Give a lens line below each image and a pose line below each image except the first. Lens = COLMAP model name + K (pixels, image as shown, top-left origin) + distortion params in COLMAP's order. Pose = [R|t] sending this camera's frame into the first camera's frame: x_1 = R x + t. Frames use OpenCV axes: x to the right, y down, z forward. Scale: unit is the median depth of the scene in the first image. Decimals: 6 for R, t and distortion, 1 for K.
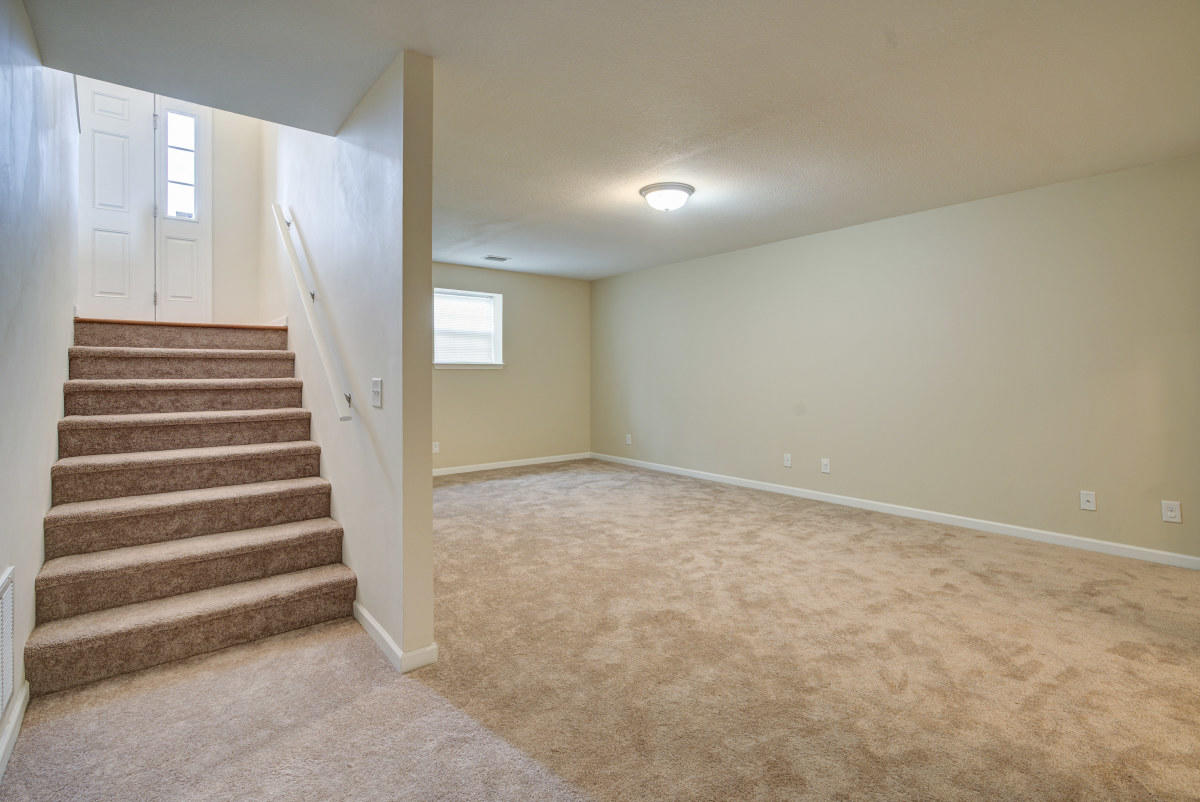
lens RADIAL K [[566.8, 0, 635.0], [0, 566.8, 374.8], [0, 0, 1]] dist [-0.003179, -0.001046]
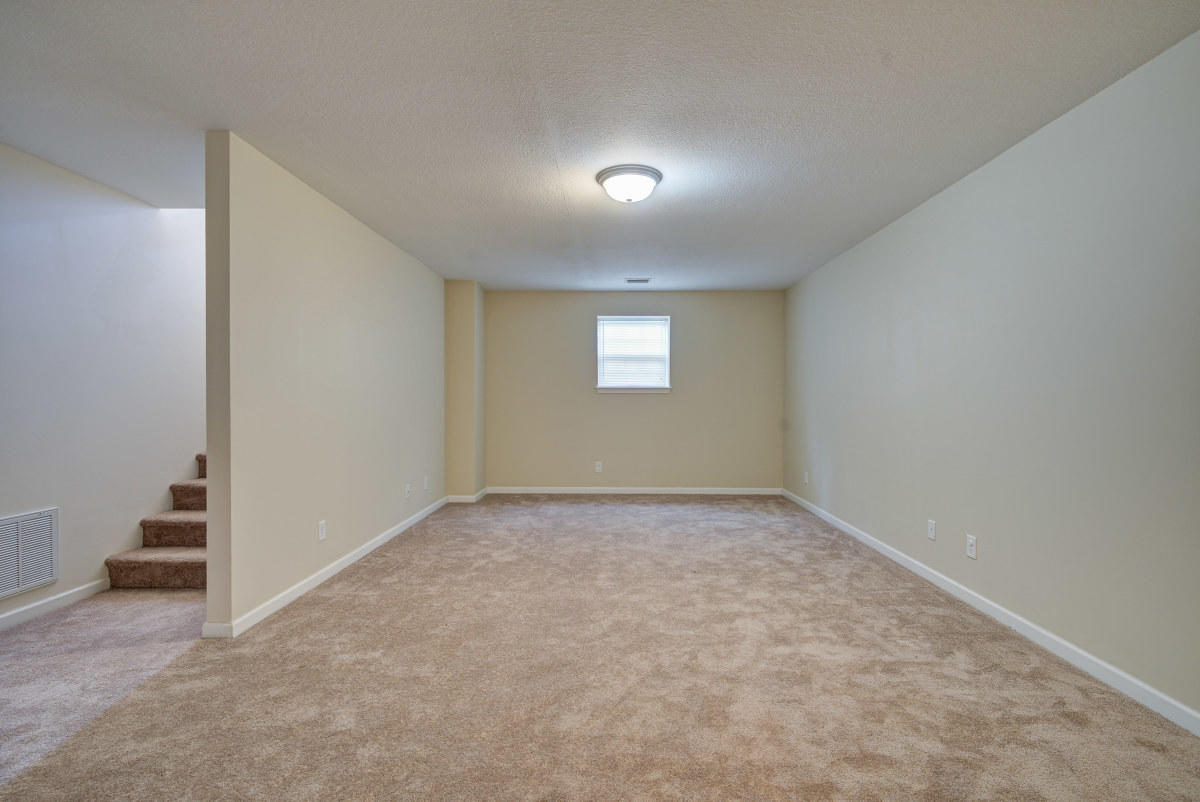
lens RADIAL K [[566.8, 0, 602.1], [0, 566.8, 399.0], [0, 0, 1]] dist [-0.003179, -0.001046]
pose [[0.756078, 0.003875, -0.654470, 0.370641], [-0.004484, 0.999990, 0.000742, 0.000199], [0.654466, 0.002374, 0.756088, 0.224034]]
